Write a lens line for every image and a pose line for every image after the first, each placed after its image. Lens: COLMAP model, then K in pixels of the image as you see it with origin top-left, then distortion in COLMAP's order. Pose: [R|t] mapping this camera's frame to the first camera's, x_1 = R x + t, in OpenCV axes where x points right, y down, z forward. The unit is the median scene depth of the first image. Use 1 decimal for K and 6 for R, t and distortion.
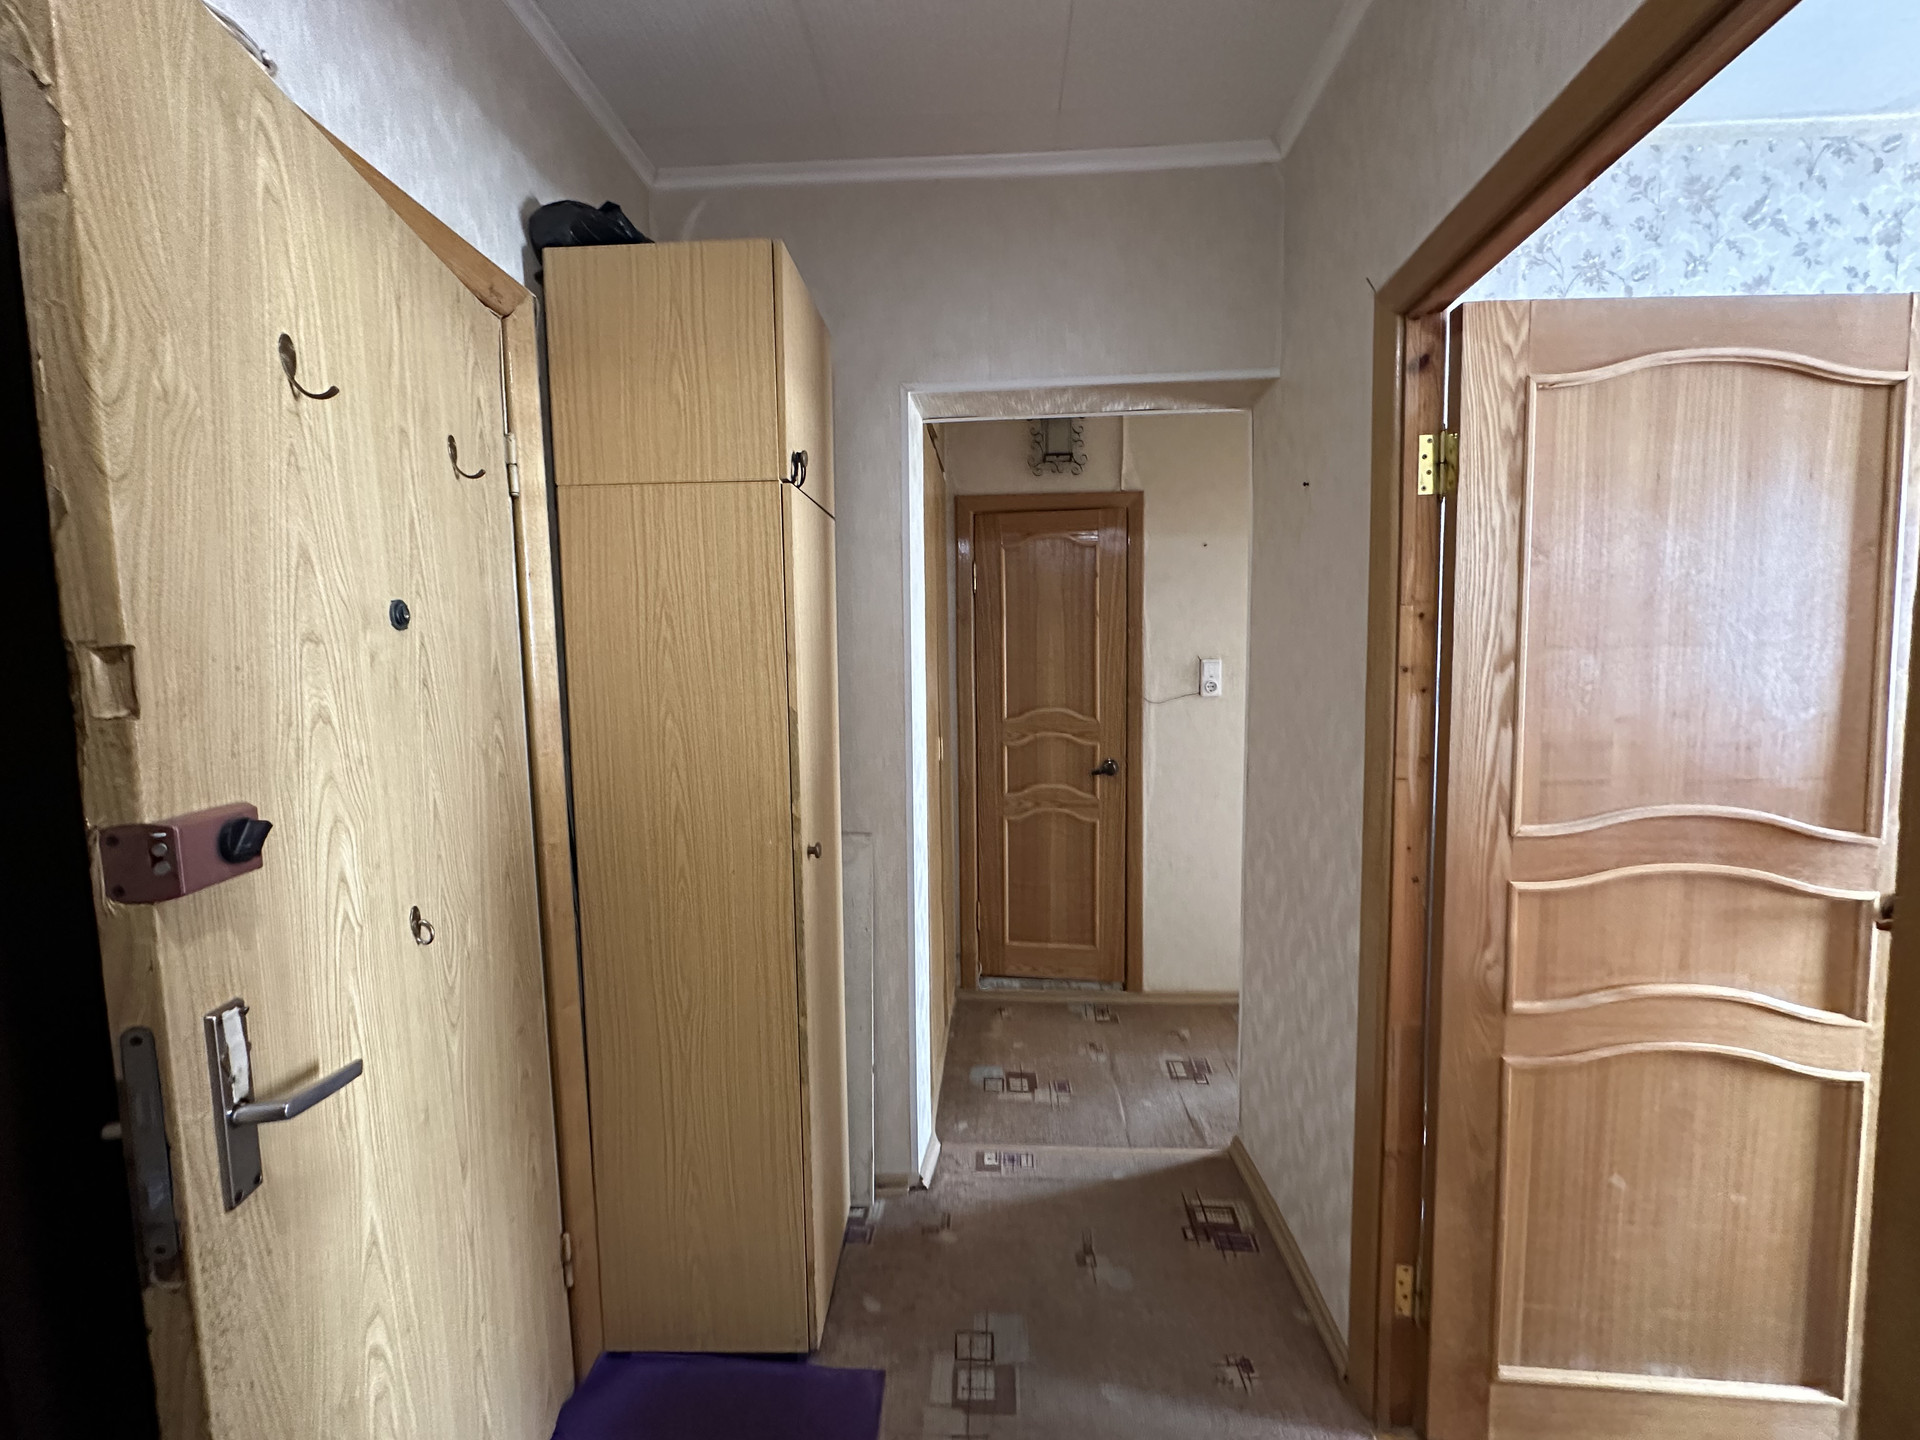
lens RADIAL K [[770.3, 0, 958.5], [0, 770.3, 725.2], [0, 0, 1]] dist [-0.000458, 0.000373]
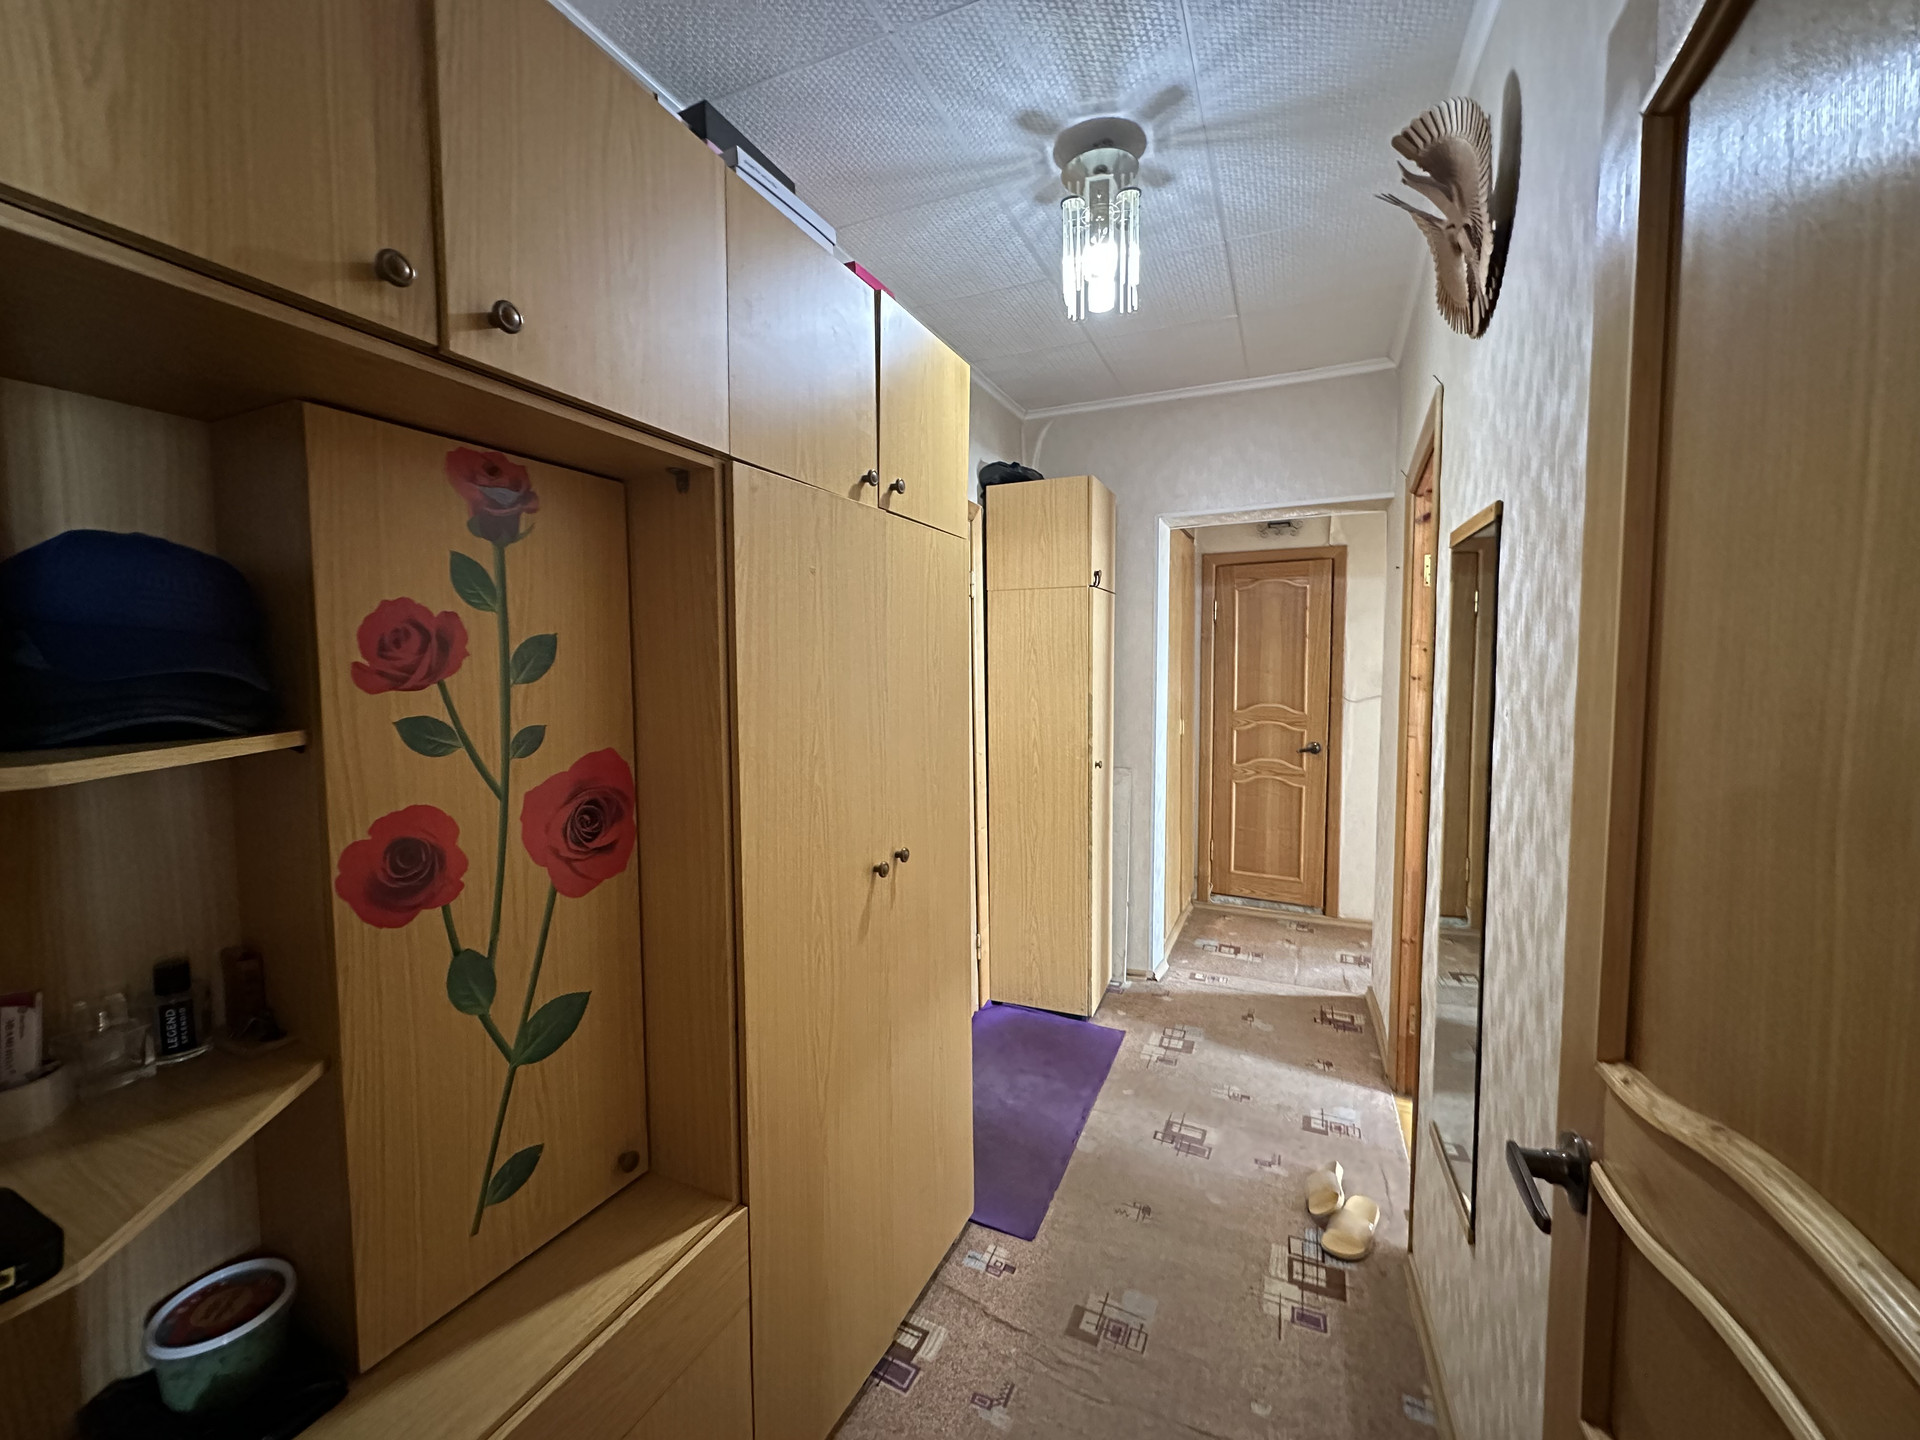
lens RADIAL K [[770.3, 0, 957.7], [0, 770.3, 719.8], [0, 0, 1]] dist [-0.000458, 0.000373]
pose [[0.933542, 0.029393, -0.357260, 0.110931], [-0.033439, 0.999427, -0.005152, 0.040066], [0.356904, 0.016756, 0.933991, -0.607969]]
